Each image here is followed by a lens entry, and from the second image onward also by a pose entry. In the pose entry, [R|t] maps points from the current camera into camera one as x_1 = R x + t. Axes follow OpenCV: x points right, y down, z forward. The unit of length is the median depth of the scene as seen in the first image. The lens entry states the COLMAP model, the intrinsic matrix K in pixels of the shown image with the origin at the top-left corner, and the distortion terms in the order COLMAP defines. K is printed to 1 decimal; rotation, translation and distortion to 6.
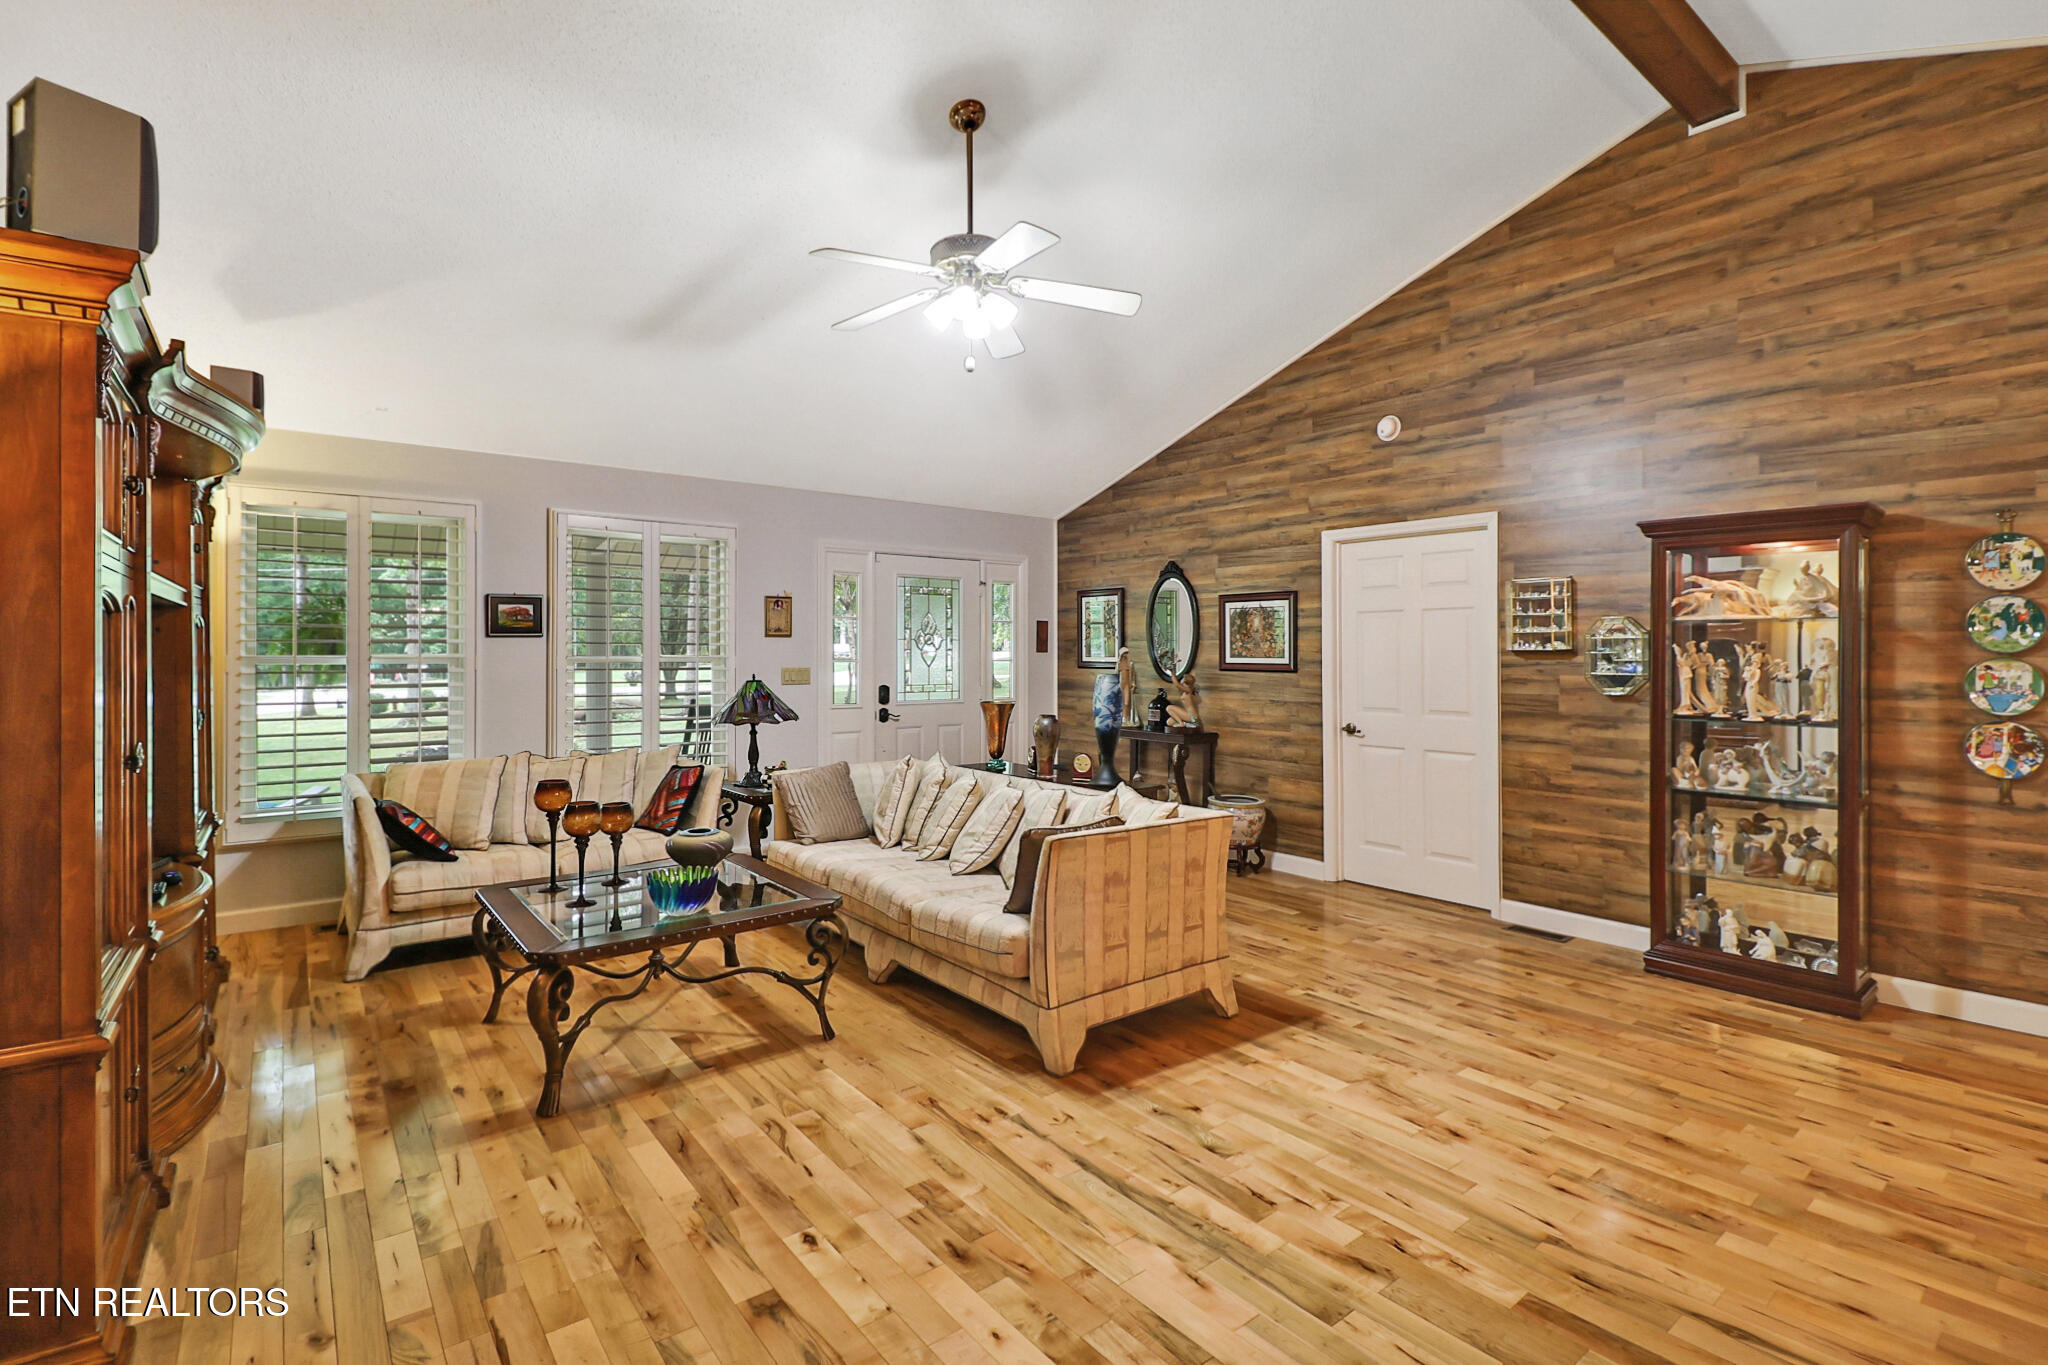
lens RADIAL K [[942.0, 0, 1011.0], [0, 942.0, 657.7], [0, 0, 1]] dist [0.011845, -0.016999]
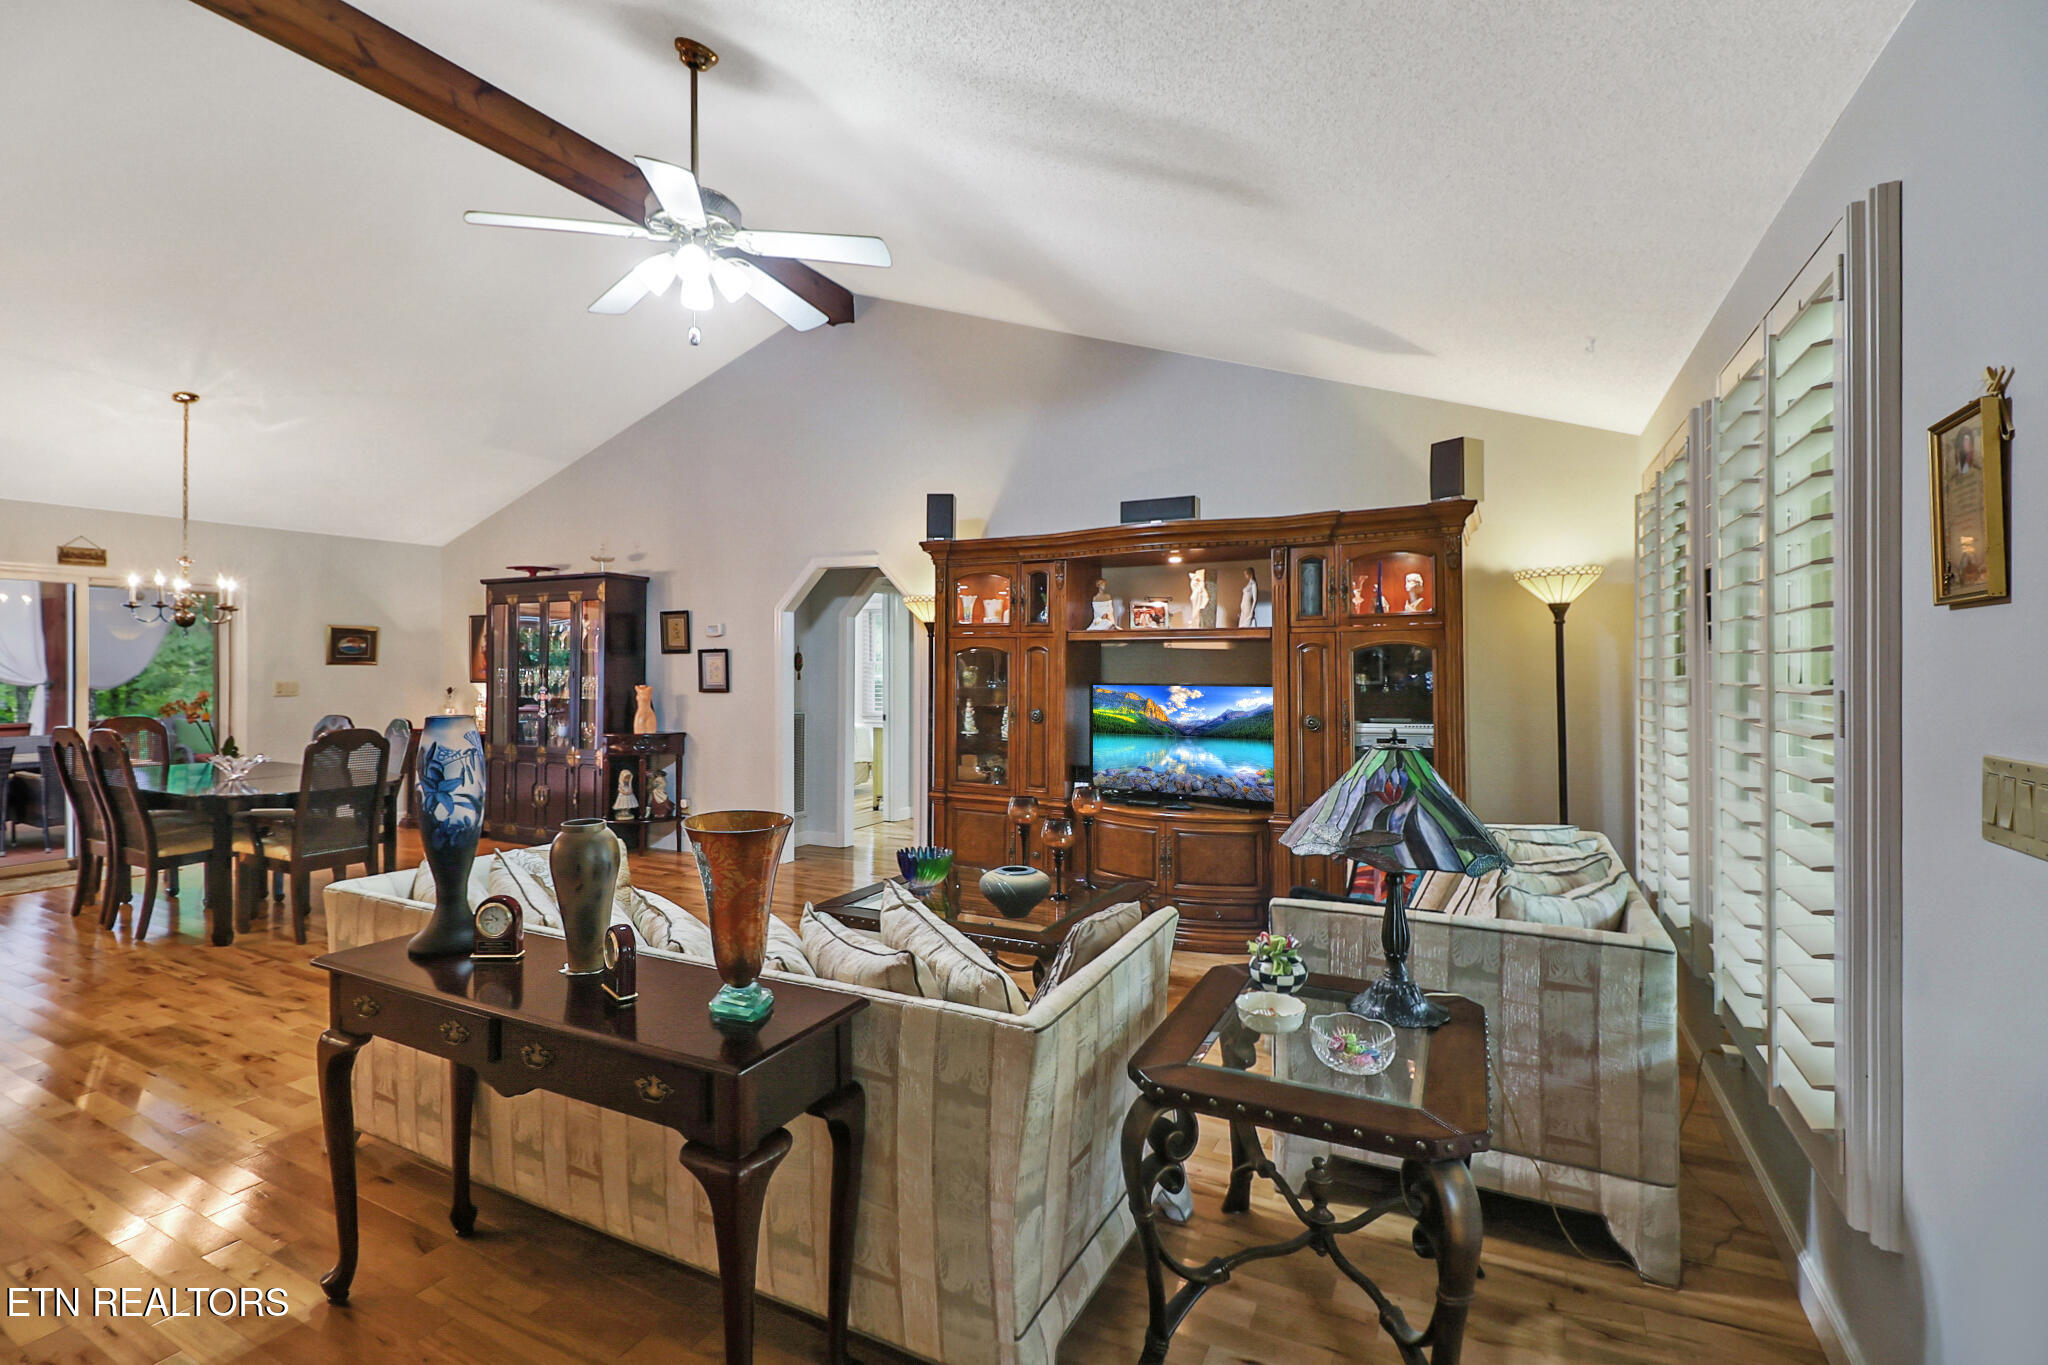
lens RADIAL K [[930.1, 0, 1025.9], [0, 930.1, 663.3], [0, 0, 1]] dist [-0.001314, -0.016652]
pose [[-0.902888, -0.006344, -0.429828, 0.056021], [-0.007018, 0.999975, -0.000018, -0.015520], [0.429818, 0.003001, -0.902911, 1.982456]]
